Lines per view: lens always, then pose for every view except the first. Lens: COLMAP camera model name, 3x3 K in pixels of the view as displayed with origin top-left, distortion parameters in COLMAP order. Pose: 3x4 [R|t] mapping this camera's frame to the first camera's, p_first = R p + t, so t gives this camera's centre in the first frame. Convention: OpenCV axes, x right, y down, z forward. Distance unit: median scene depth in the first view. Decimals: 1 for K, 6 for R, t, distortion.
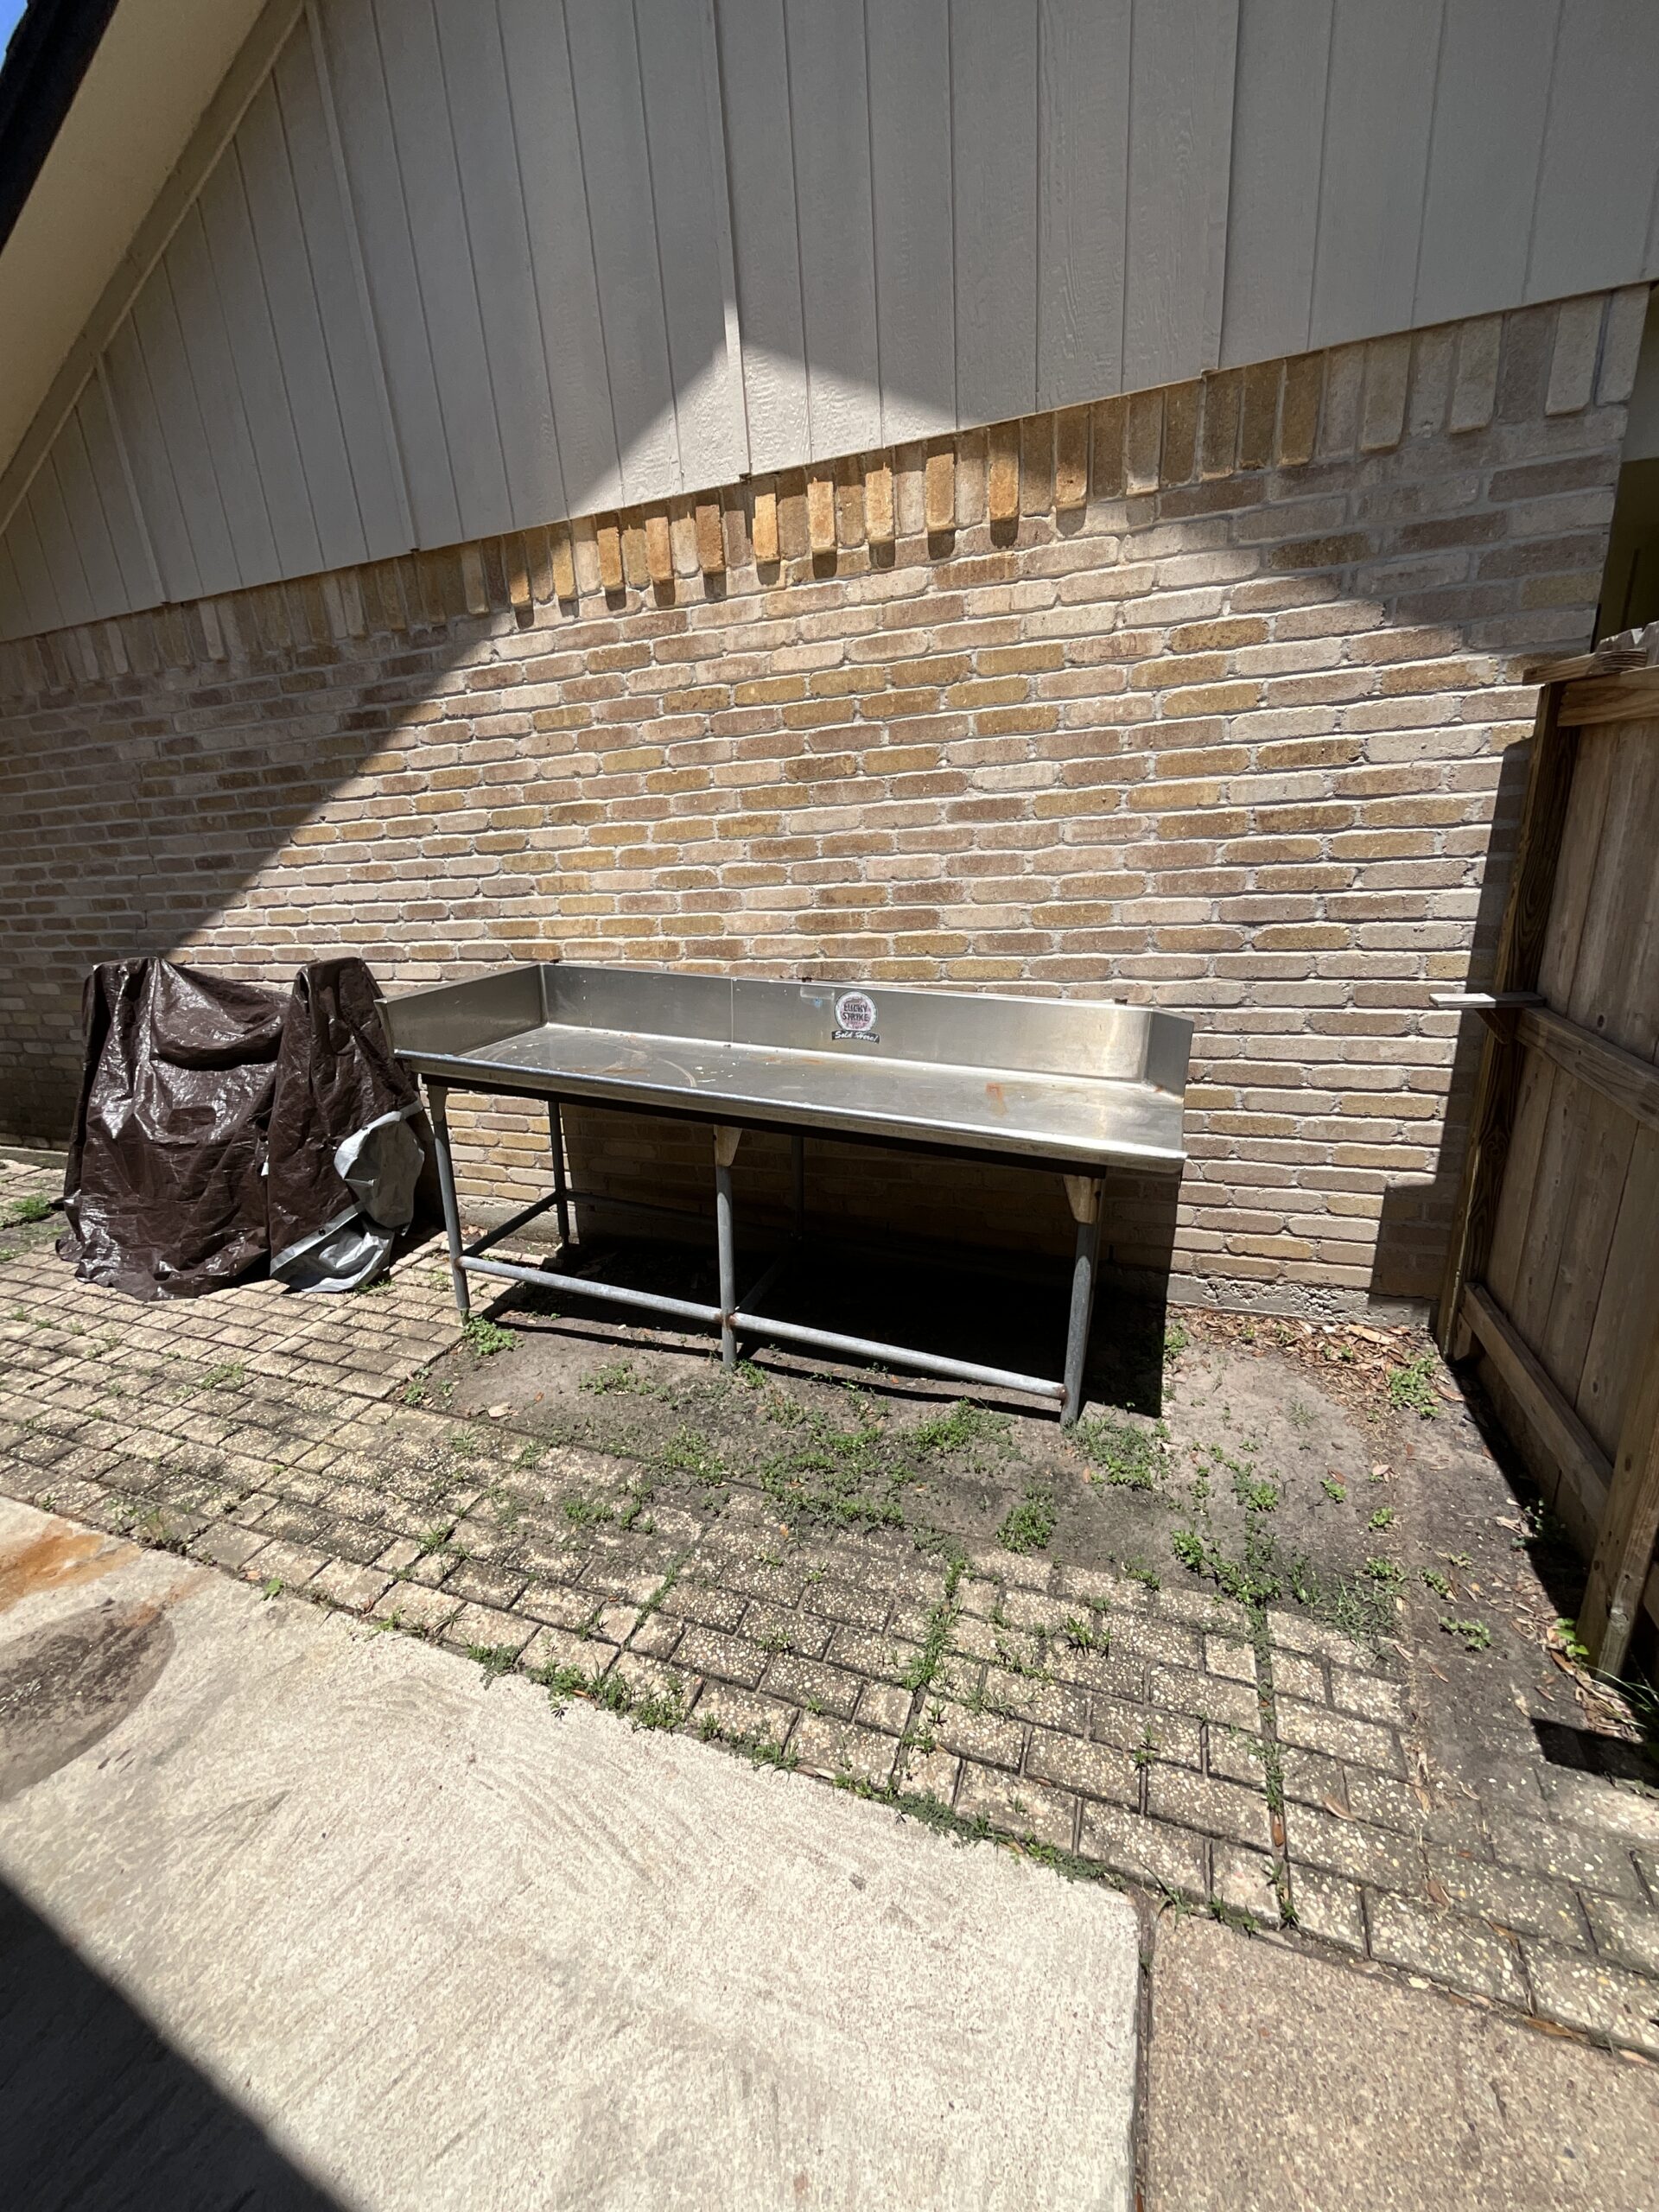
lens RADIAL K [[896.8, 0, 822.6], [0, 896.8, 1104.3], [0, 0, 1]] dist [-0.001445, 0.000785]
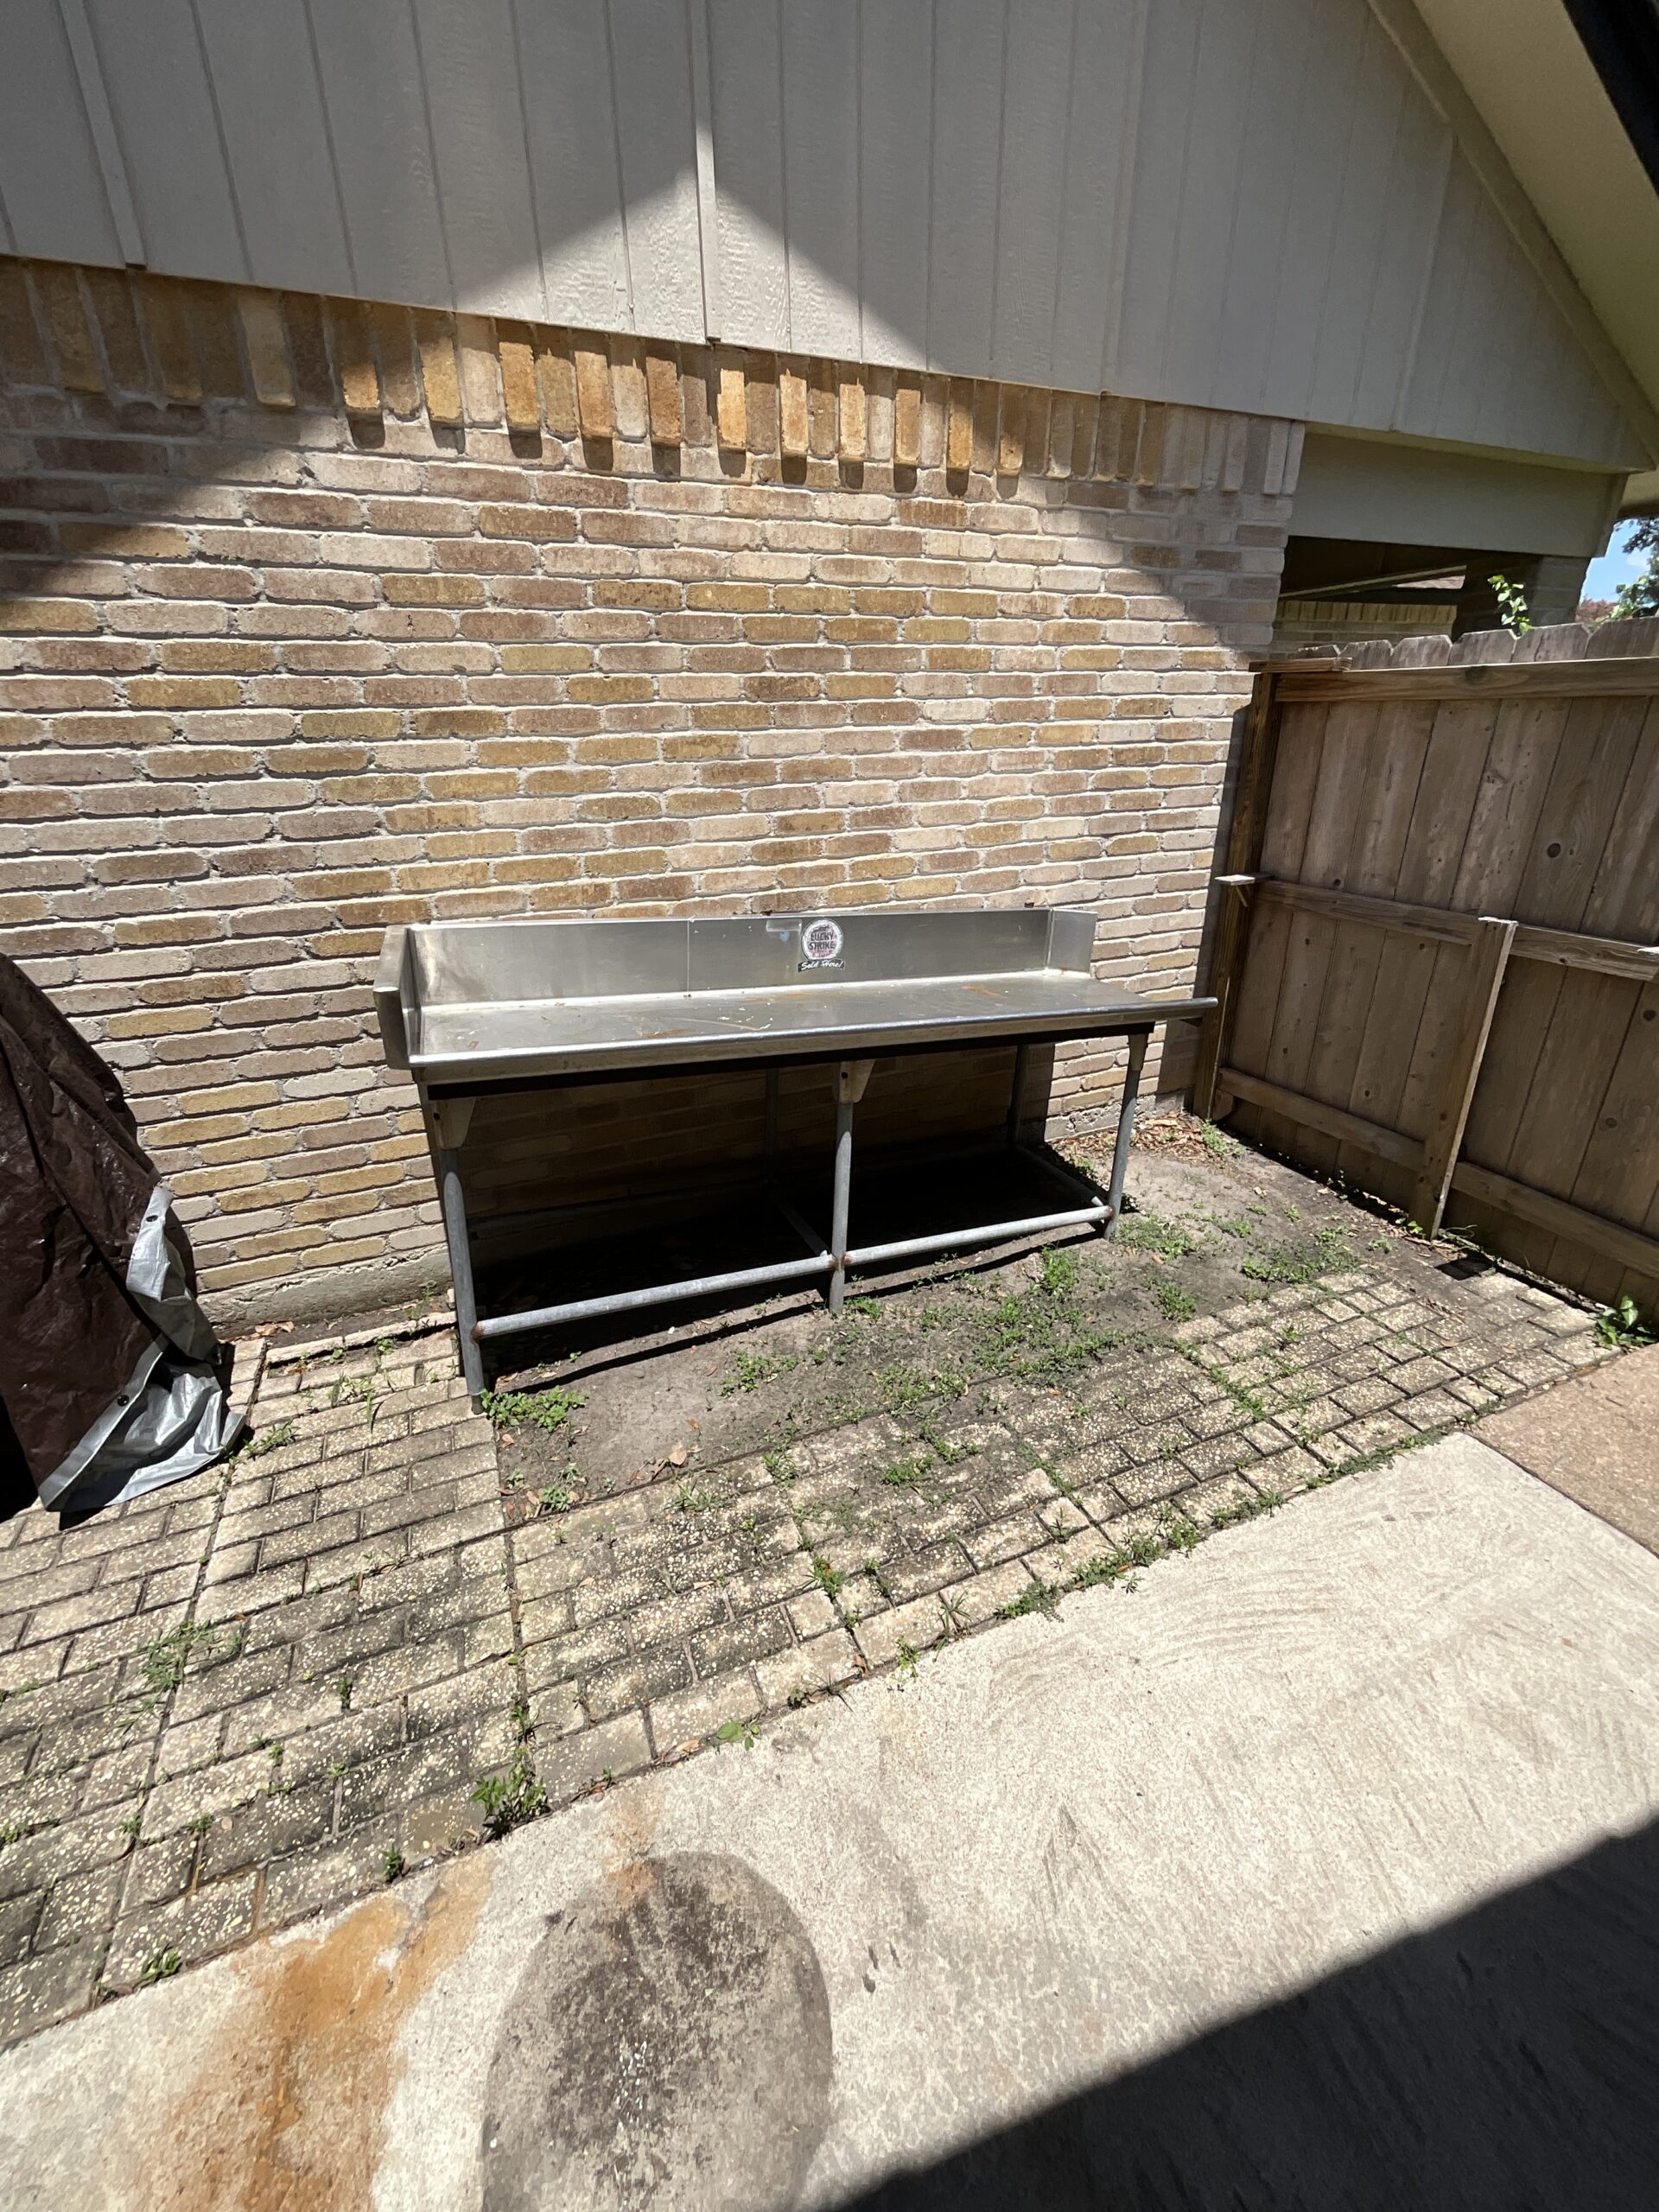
lens RADIAL K [[898.2, 0, 831.3], [0, 898.2, 1102.6], [0, 0, 1]] dist [0.001092, 0.000775]
pose [[0.722838, -0.221619, 0.654516, -0.738222], [0.185627, 0.974636, 0.125008, -0.055675], [-0.665619, 0.031135, 0.745642, 0.277955]]
